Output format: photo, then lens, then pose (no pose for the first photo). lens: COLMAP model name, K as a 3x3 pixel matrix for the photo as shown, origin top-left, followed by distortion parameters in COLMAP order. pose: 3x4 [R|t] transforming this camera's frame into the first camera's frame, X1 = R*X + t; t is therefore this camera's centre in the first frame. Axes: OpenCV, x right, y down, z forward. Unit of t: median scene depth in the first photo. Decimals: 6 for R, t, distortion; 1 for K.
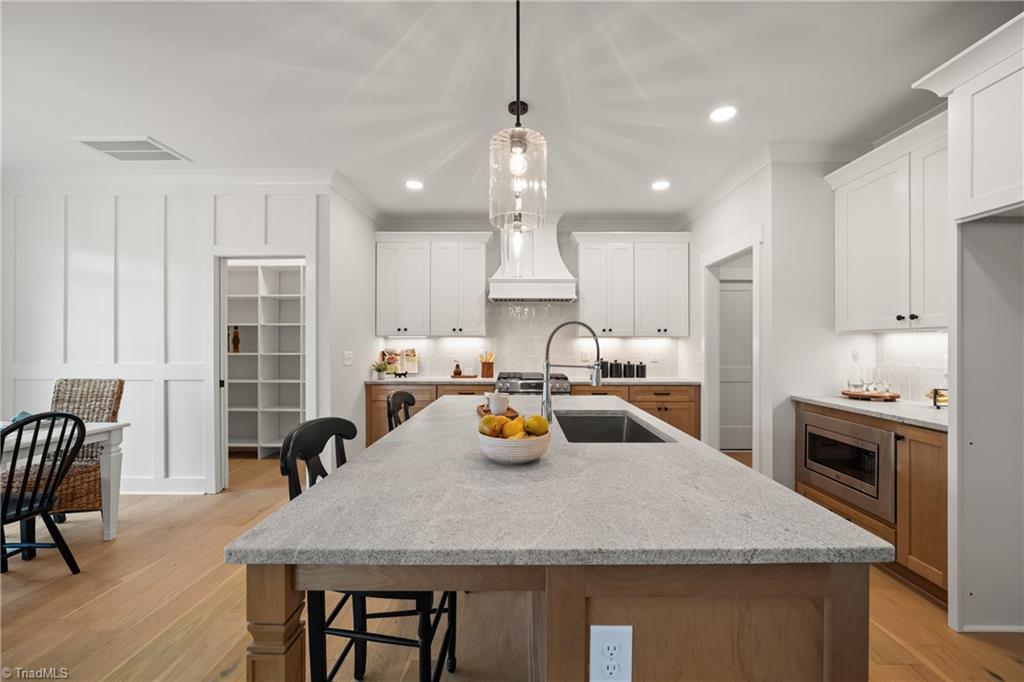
lens RADIAL K [[394.9, 0, 520.9], [0, 394.9, 342.1], [0, 0, 1]] dist [-0.003131, -0.000247]
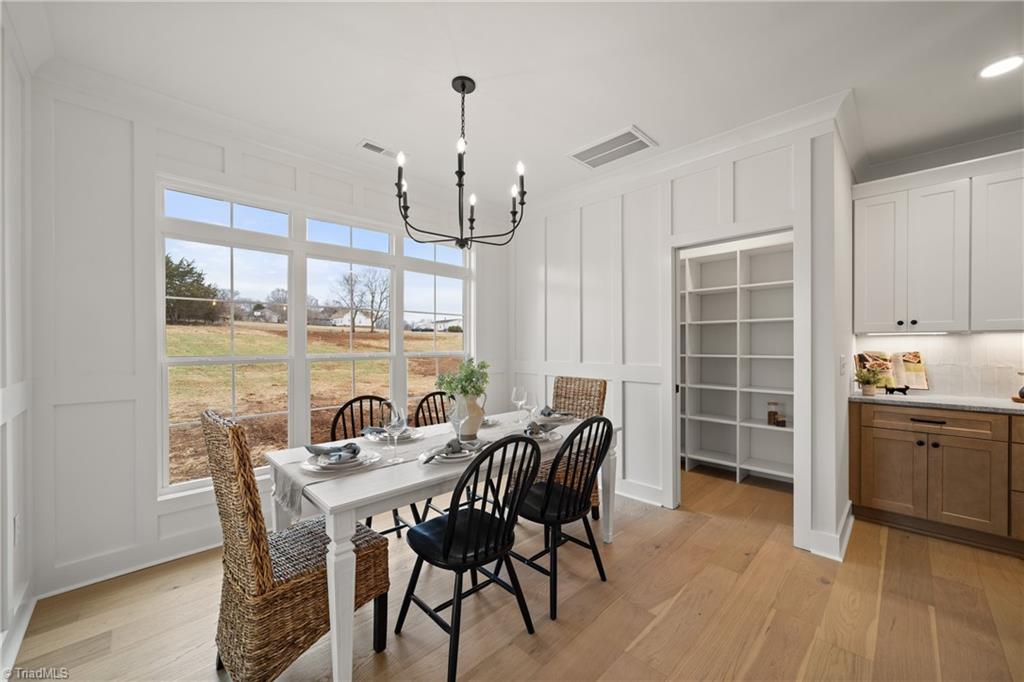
lens RADIAL K [[401.0, 0, 527.7], [0, 401.0, 344.4], [0, 0, 1]] dist [0.000159, -0.000093]
pose [[0.724872, -0.002134, -0.688880, -0.318399], [0.005441, 0.999982, 0.002628, -0.000084], [0.688862, -0.005653, 0.724871, 0.083979]]
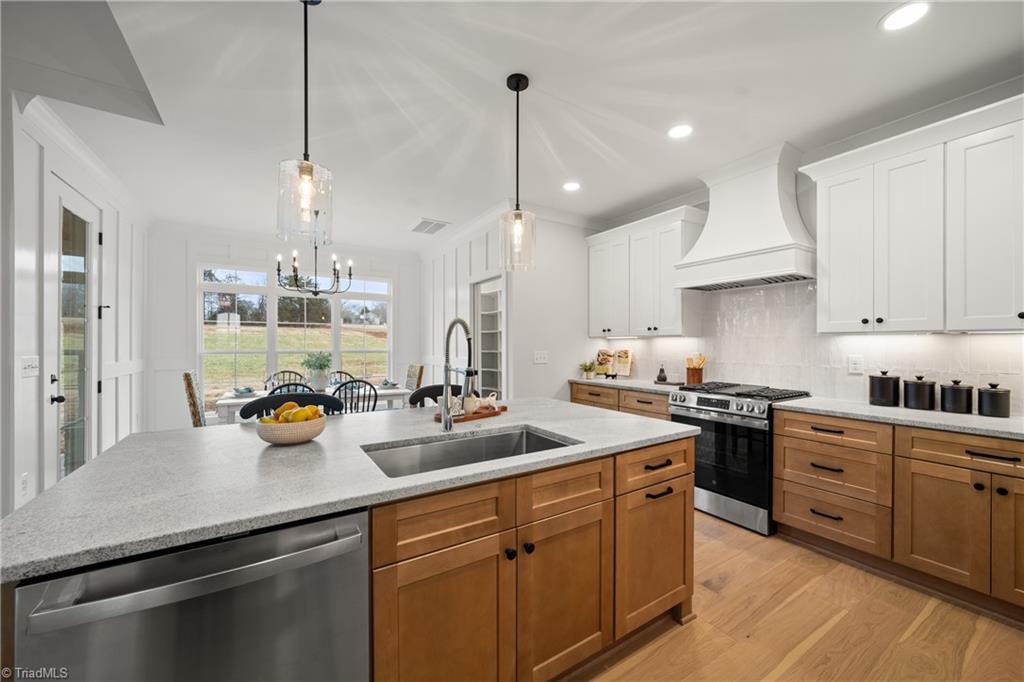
lens RADIAL K [[394.9, 0, 520.9], [0, 394.9, 342.1], [0, 0, 1]] dist [-0.003131, -0.000247]
pose [[0.549328, -0.003992, -0.835597, 0.435281], [0.003029, 0.999992, -0.002786, 0.000057], [0.835601, -0.001000, 0.549335, 0.298348]]
